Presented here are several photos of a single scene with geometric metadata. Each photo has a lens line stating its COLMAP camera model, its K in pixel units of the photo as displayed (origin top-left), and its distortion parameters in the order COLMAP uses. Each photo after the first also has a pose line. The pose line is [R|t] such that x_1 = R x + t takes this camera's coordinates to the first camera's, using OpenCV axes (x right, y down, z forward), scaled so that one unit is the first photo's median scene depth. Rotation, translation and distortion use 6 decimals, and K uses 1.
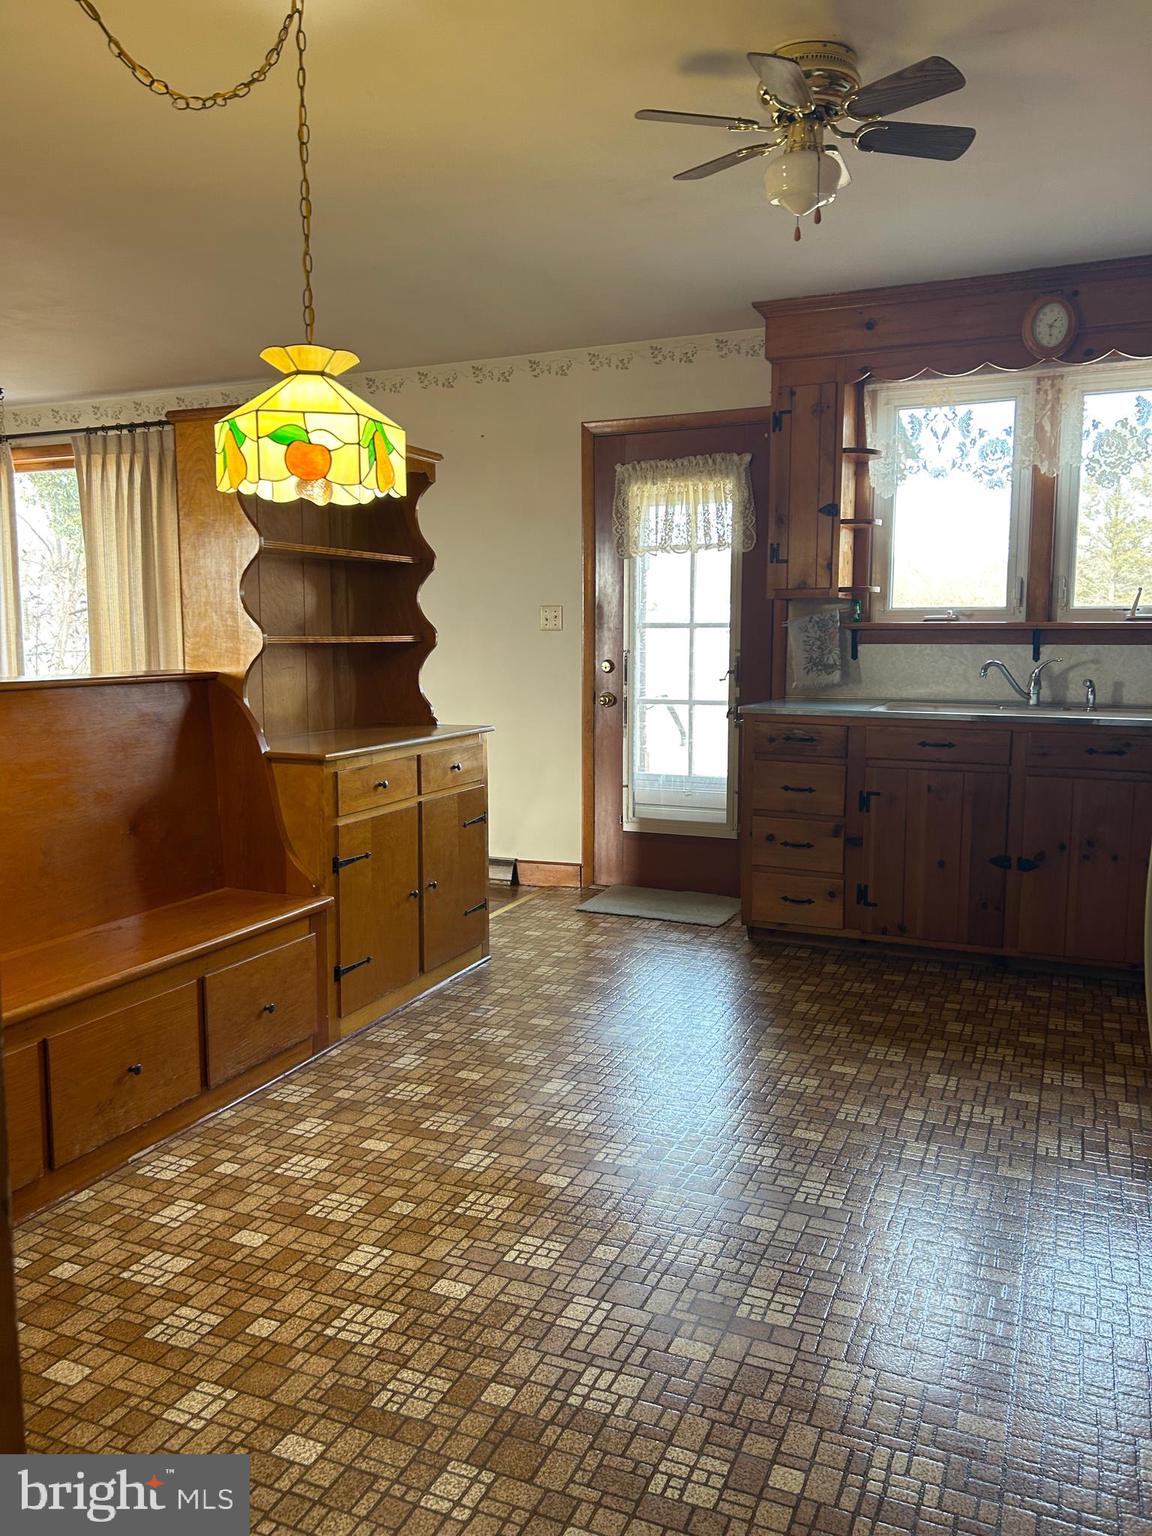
lens RADIAL K [[1158.8, 0, 579.4], [0, 1158.8, 763.6], [0, 0, 1]] dist [0.062728, -0.067974]
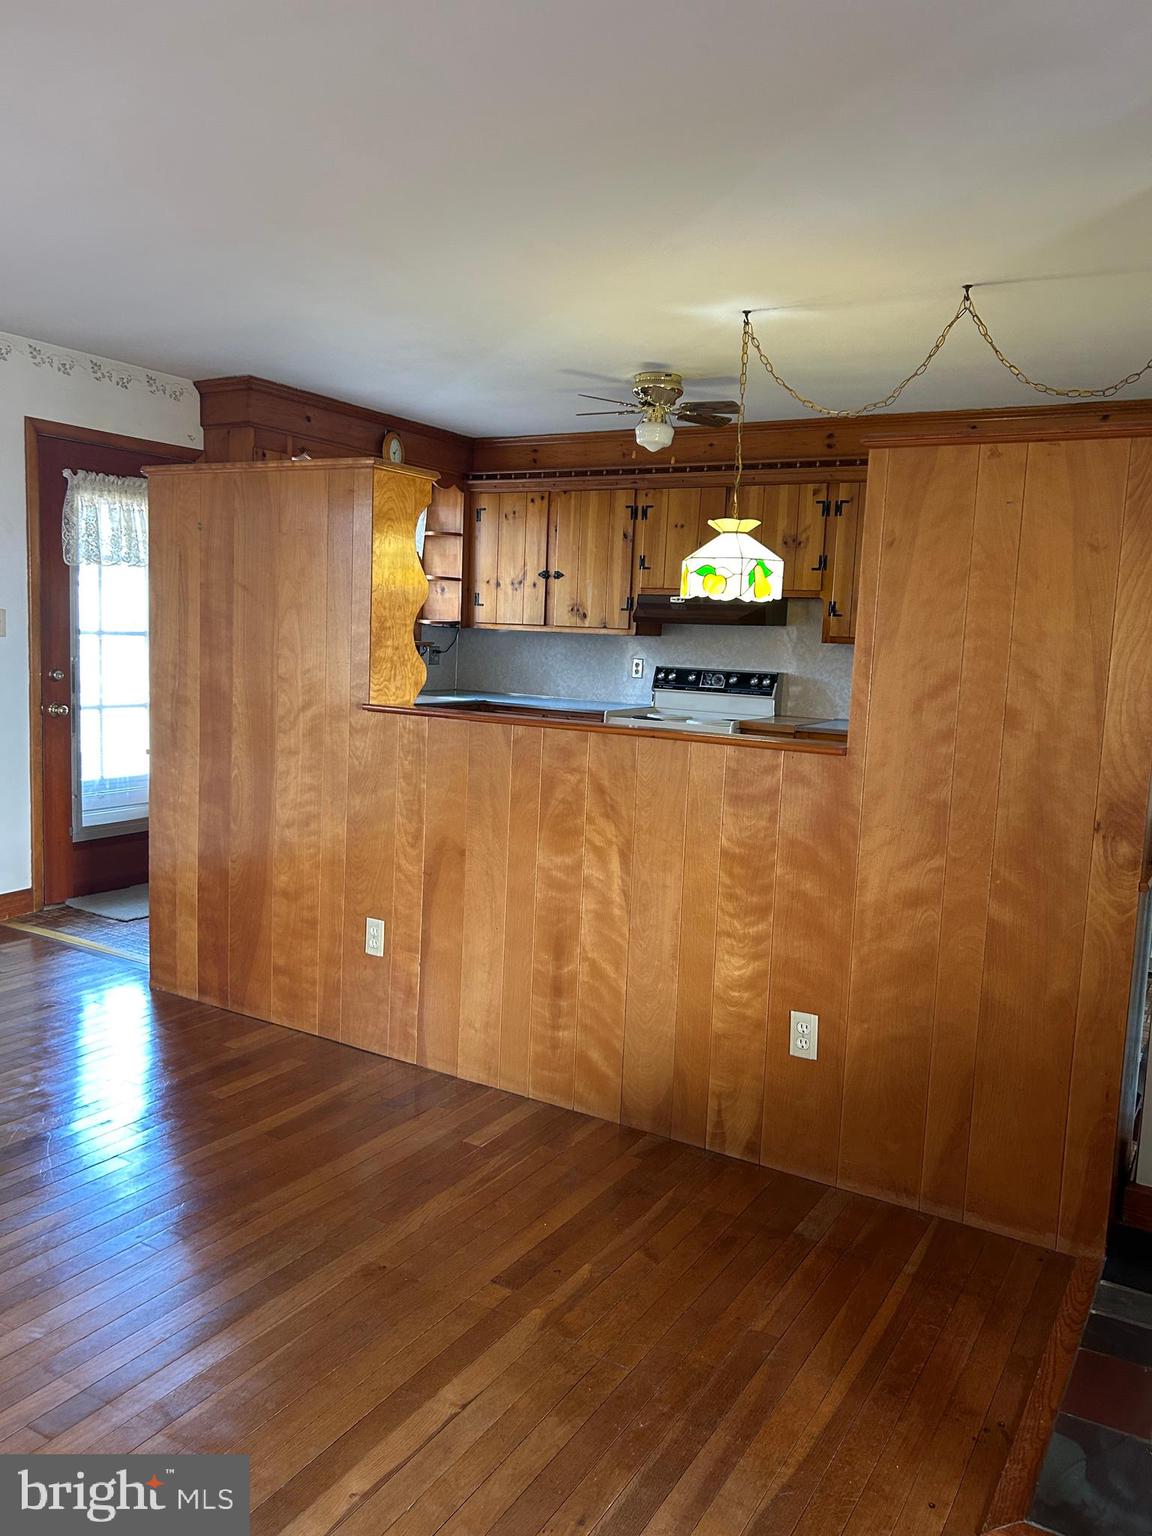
lens RADIAL K [[1158.8, 0, 588.5], [0, 1158.8, 778.1], [0, 0, 1]] dist [0.062728, -0.067974]
pose [[0.124914, -0.116316, 0.985326, -1.085213], [0.076458, 0.991280, 0.107326, -0.084652], [-0.989217, 0.061929, 0.132718, 0.530999]]
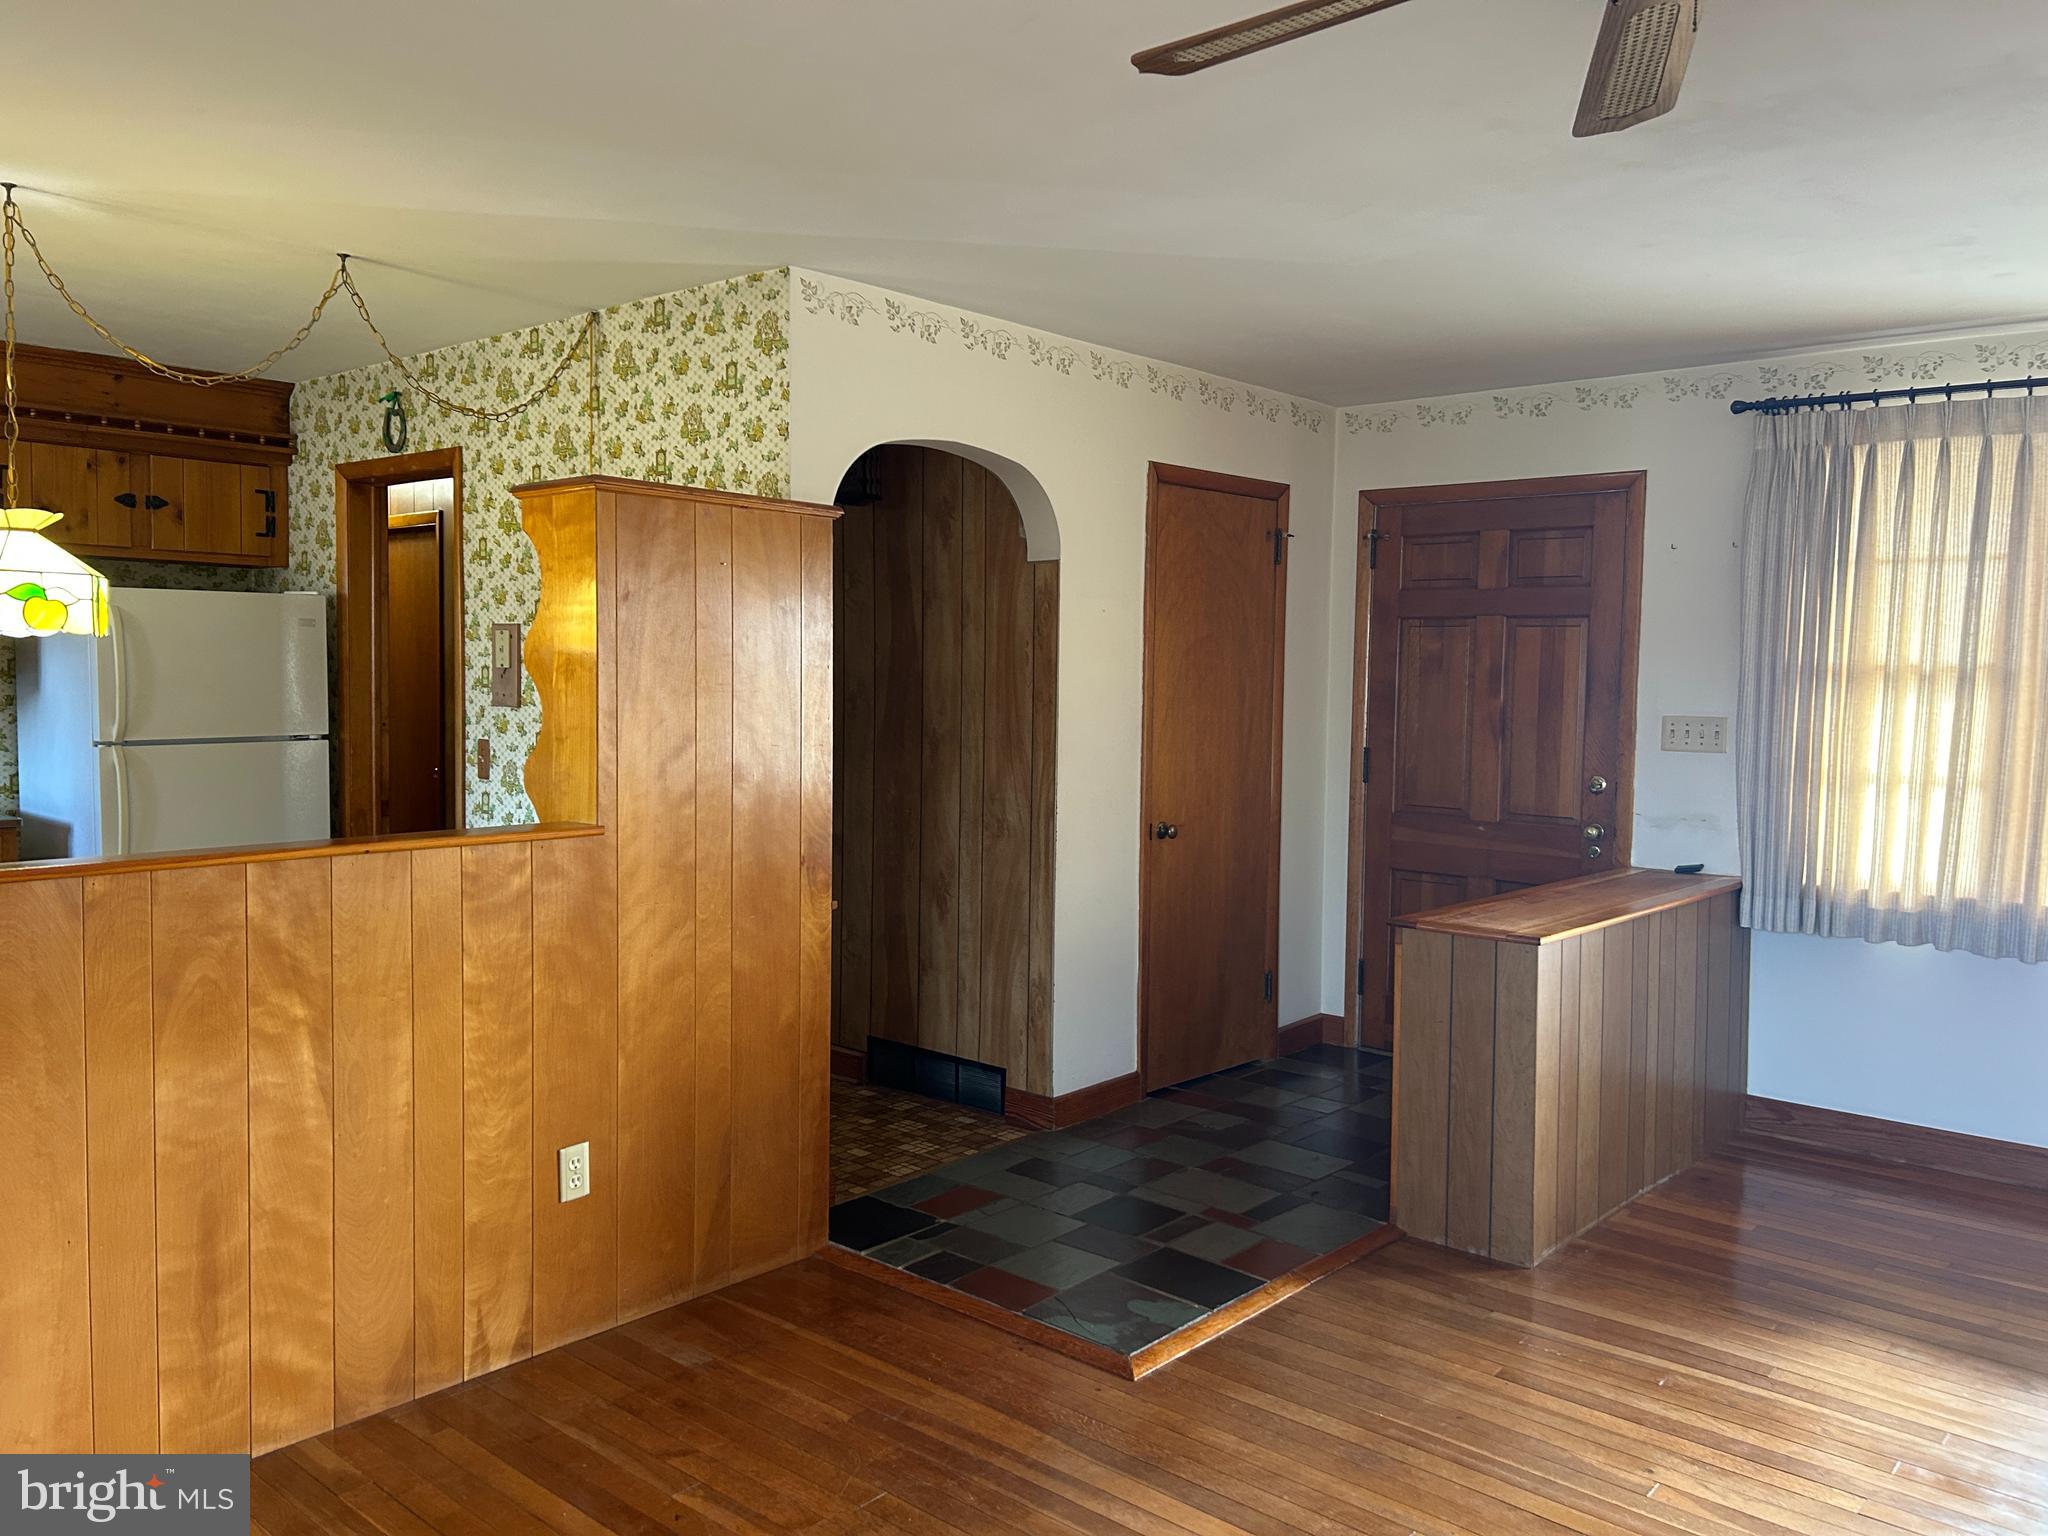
lens RADIAL K [[1545.1, 0, 1026.7], [0, 1545.1, 778.1], [0, 0, 1]] dist [0.062728, -0.067974]
pose [[-0.951557, -0.032974, 0.305699, -0.183410], [0.025436, 0.982383, 0.185140, -0.456968], [-0.306418, 0.183947, -0.933955, 2.835761]]
